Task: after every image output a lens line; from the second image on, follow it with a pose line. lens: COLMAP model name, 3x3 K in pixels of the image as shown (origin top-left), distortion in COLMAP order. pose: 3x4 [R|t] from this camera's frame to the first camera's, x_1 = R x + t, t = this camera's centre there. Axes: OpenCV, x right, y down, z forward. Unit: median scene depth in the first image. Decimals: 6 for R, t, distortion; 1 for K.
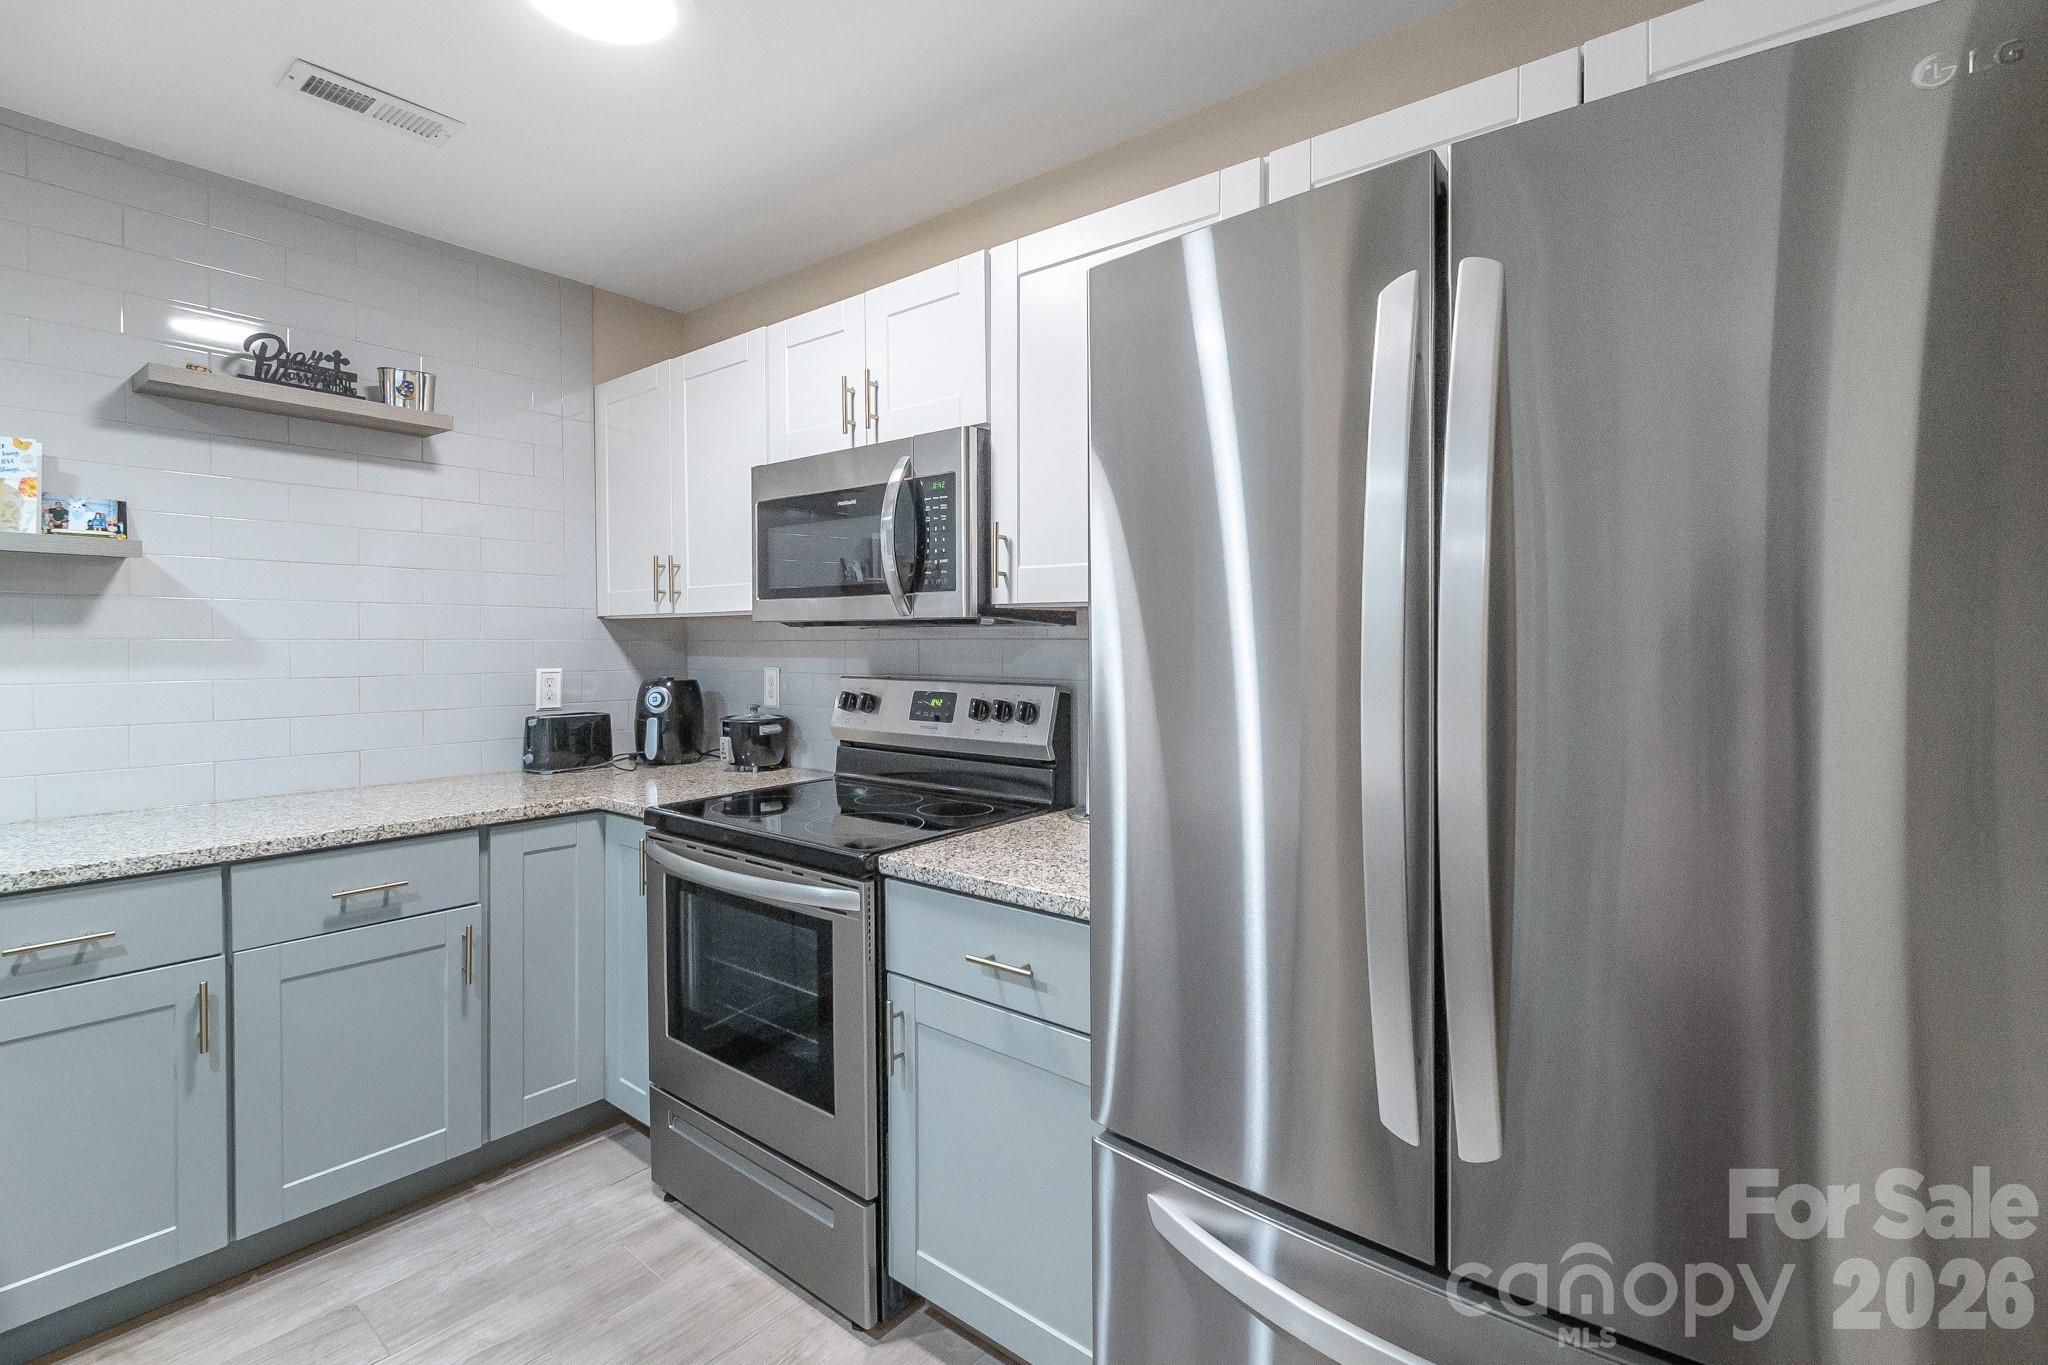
lens RADIAL K [[920.8, 0, 1030.0], [0, 920.8, 648.5], [0, 0, 1]] dist [0.004236, 0.000334]
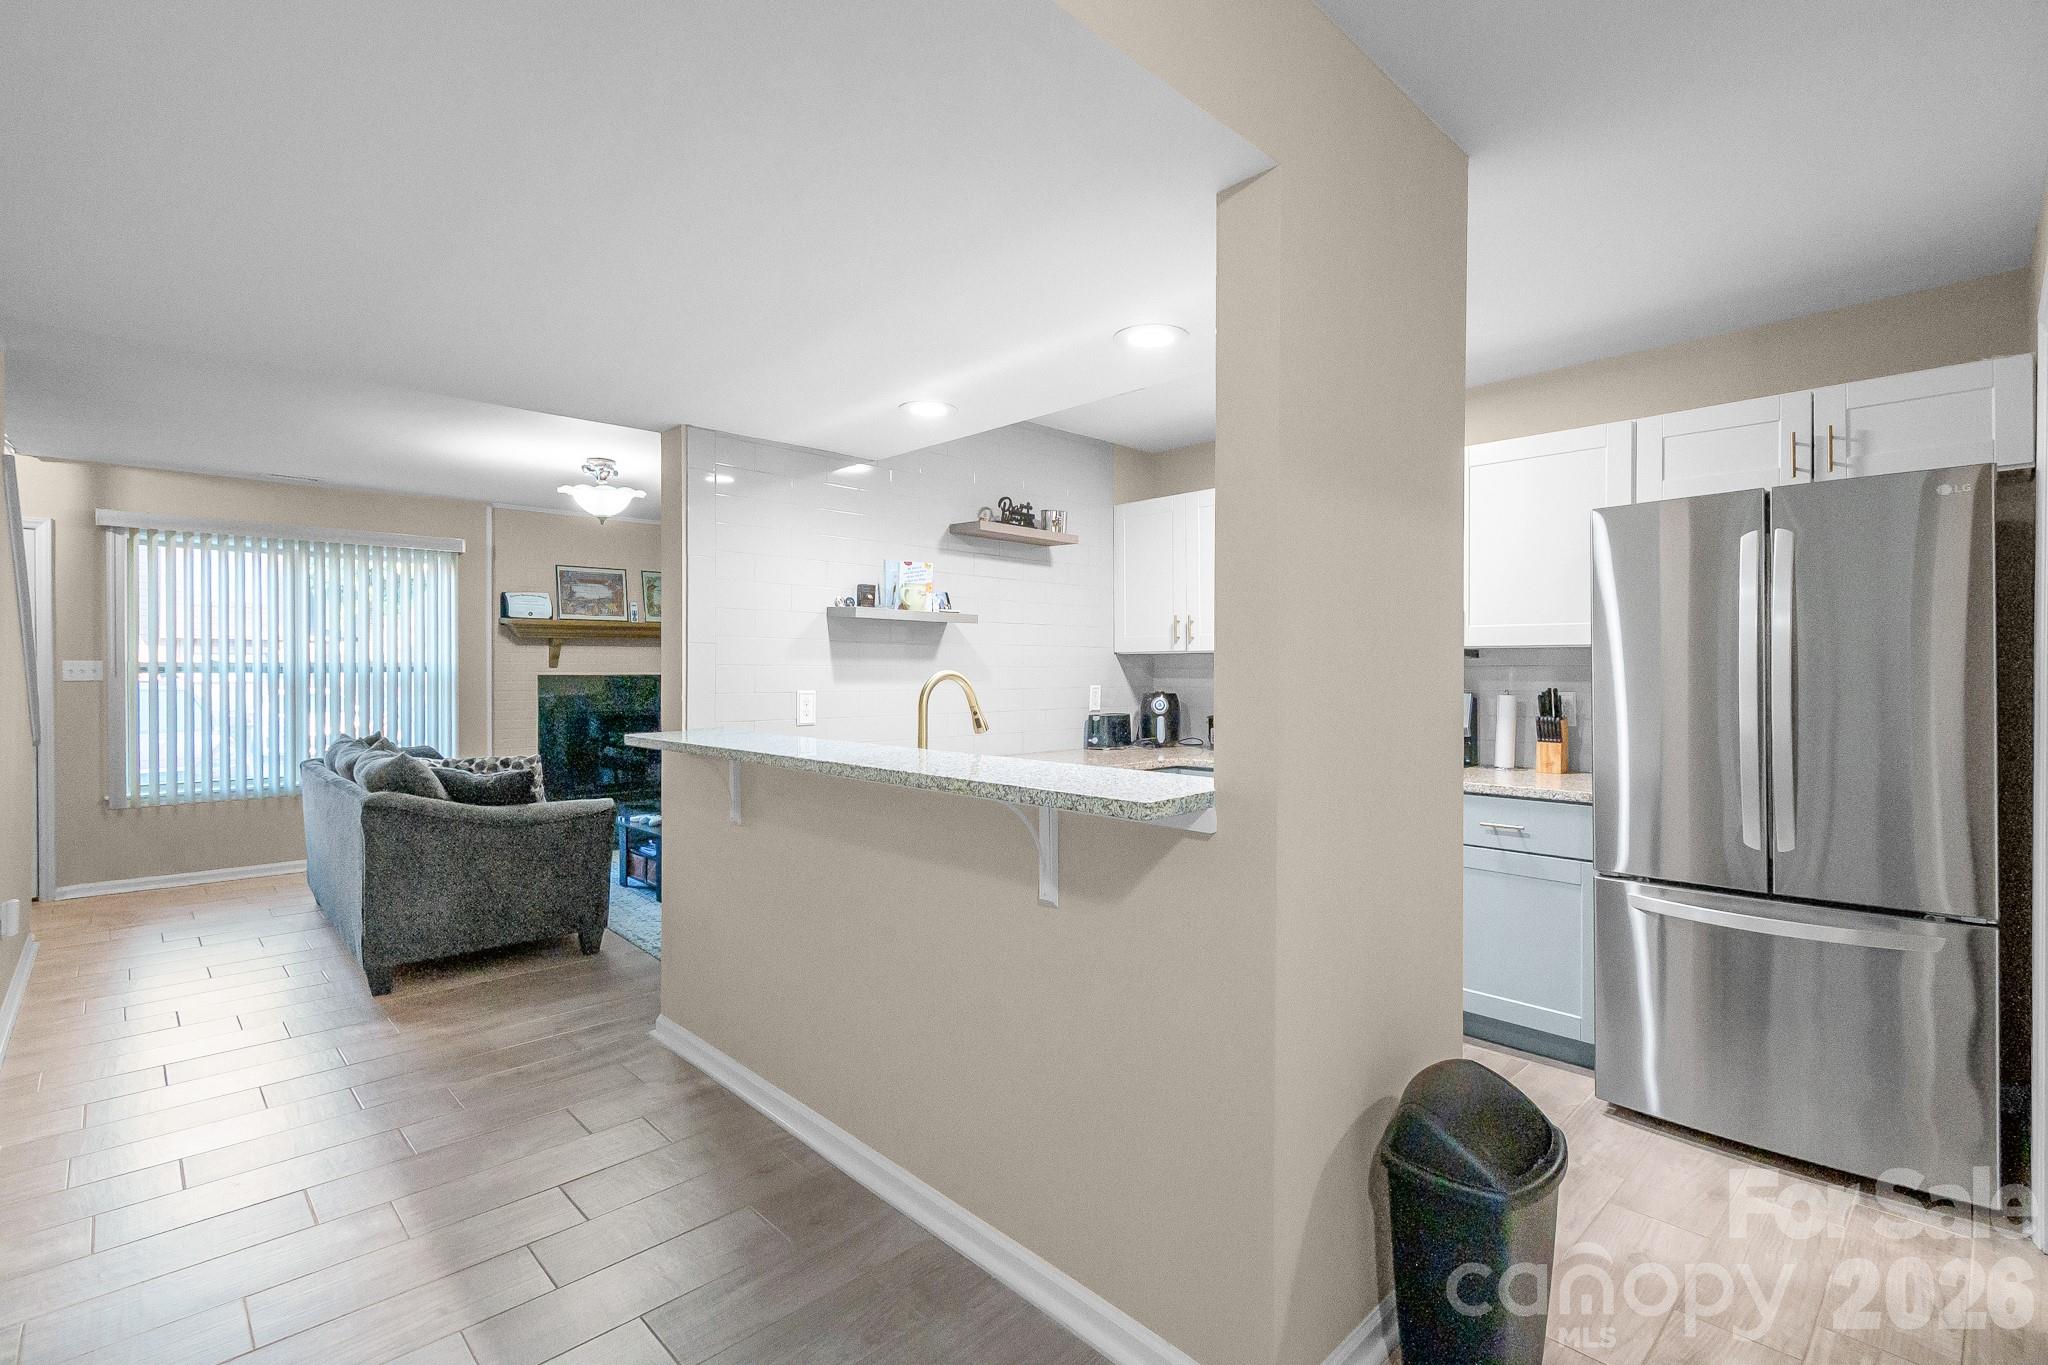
lens RADIAL K [[917.6, 0, 1056.5], [0, 917.6, 663.4], [0, 0, 1]] dist [-0.012788, 0.000177]
pose [[0.993676, -0.002662, -0.112254, -0.527229], [0.000724, 0.999850, -0.017301, 0.013542], [0.112283, 0.017110, 0.993529, -0.751948]]
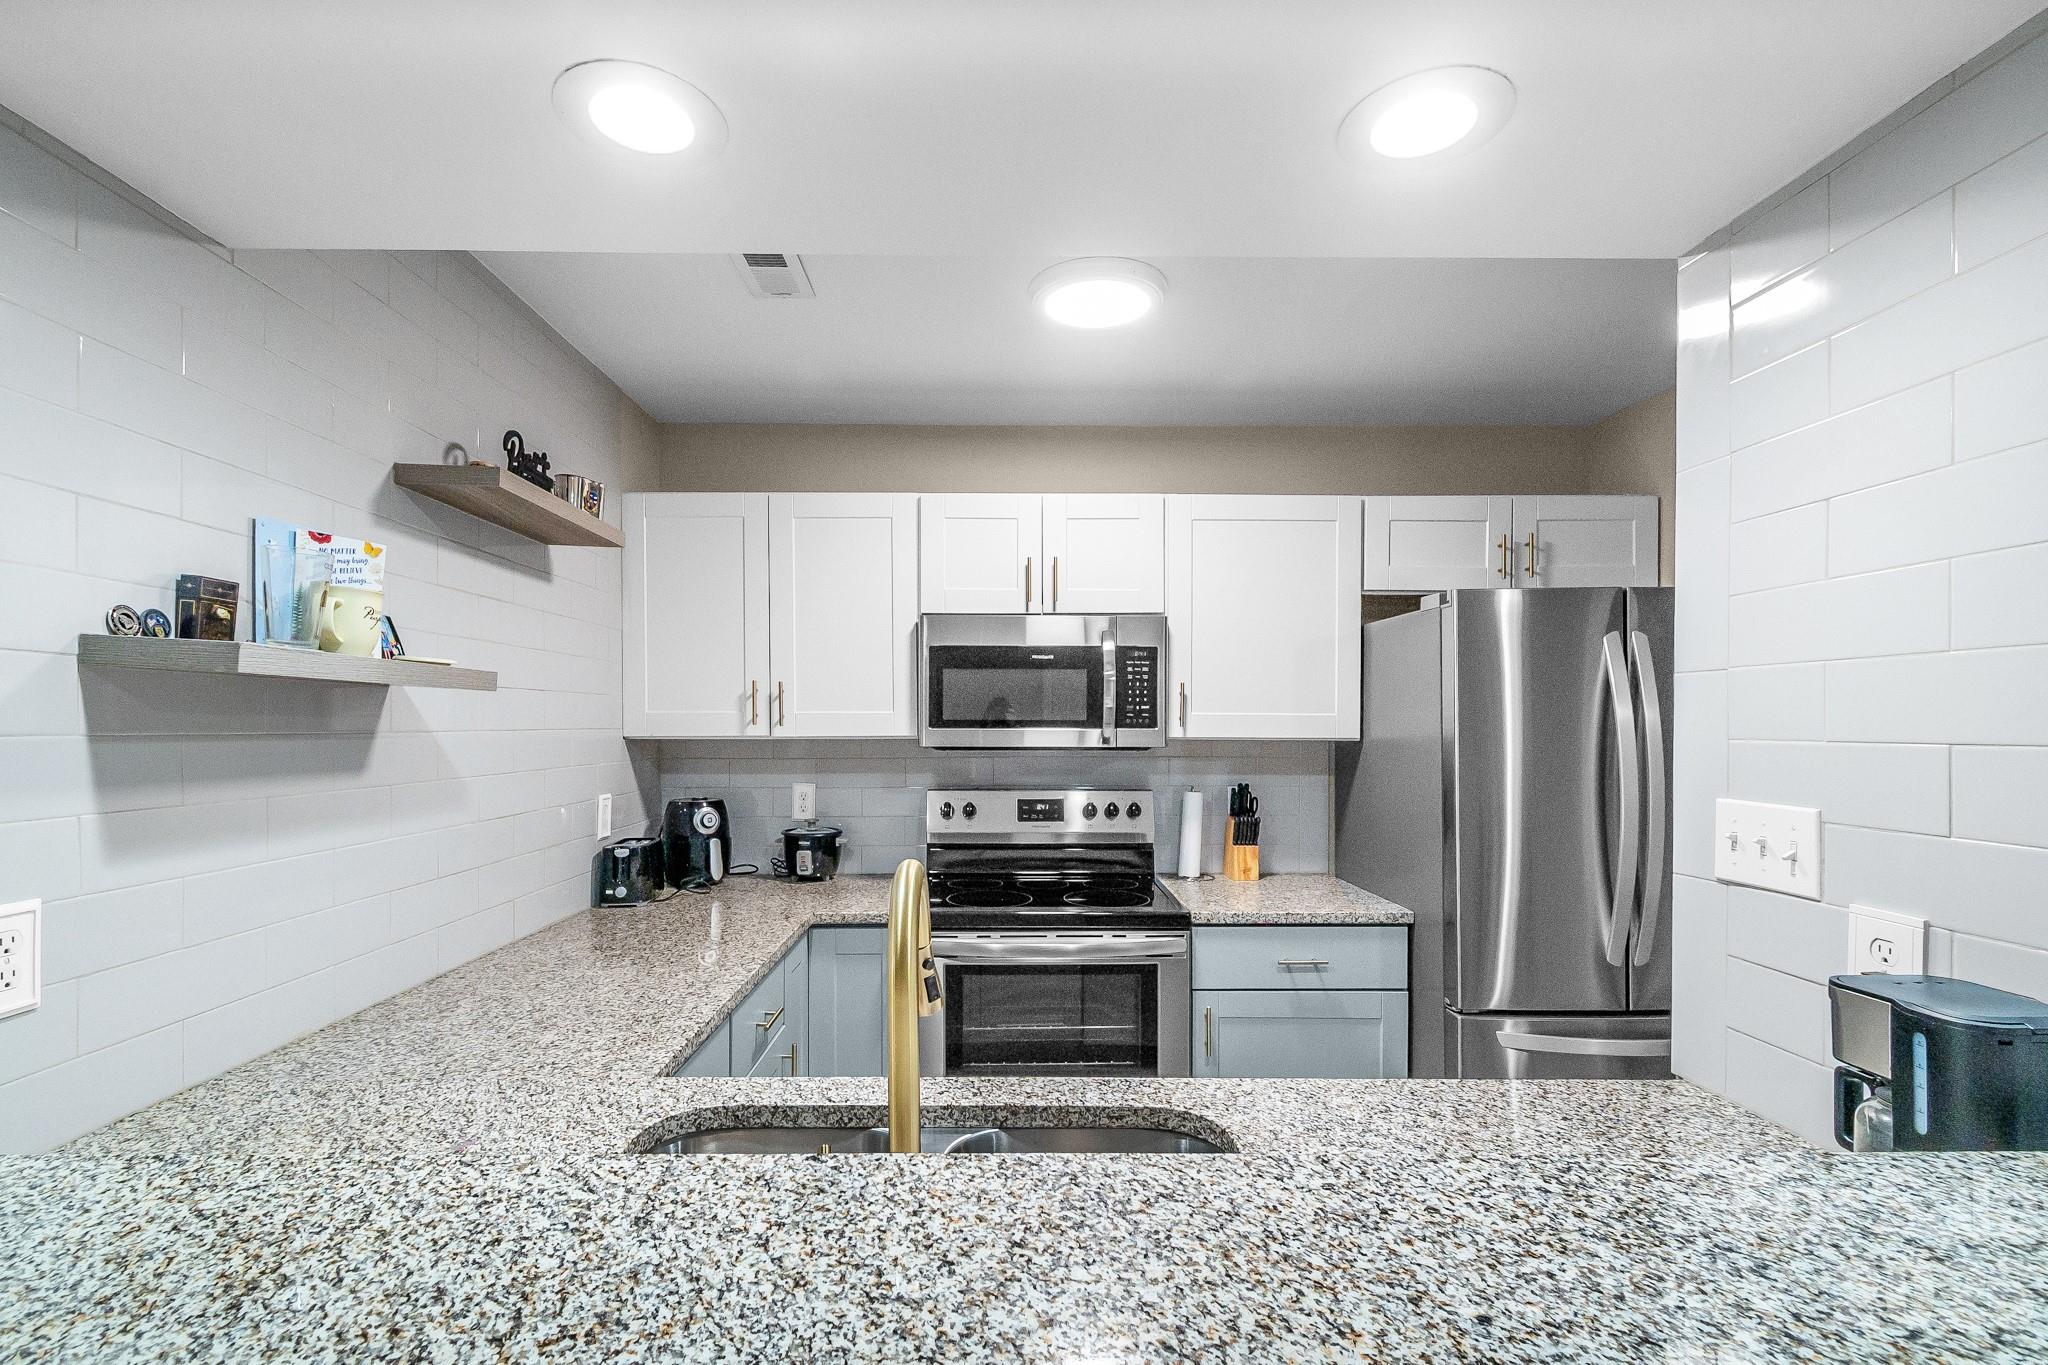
lens RADIAL K [[901.3, 0, 1002.4], [0, 901.3, 724.0], [0, 0, 1]] dist [-0.001310, -0.000514]
pose [[0.780416, 0.000060, 0.625261, -0.997448], [0.005434, 0.999962, -0.006878, -0.053300], [-0.625237, 0.008766, 0.780386, 0.042576]]
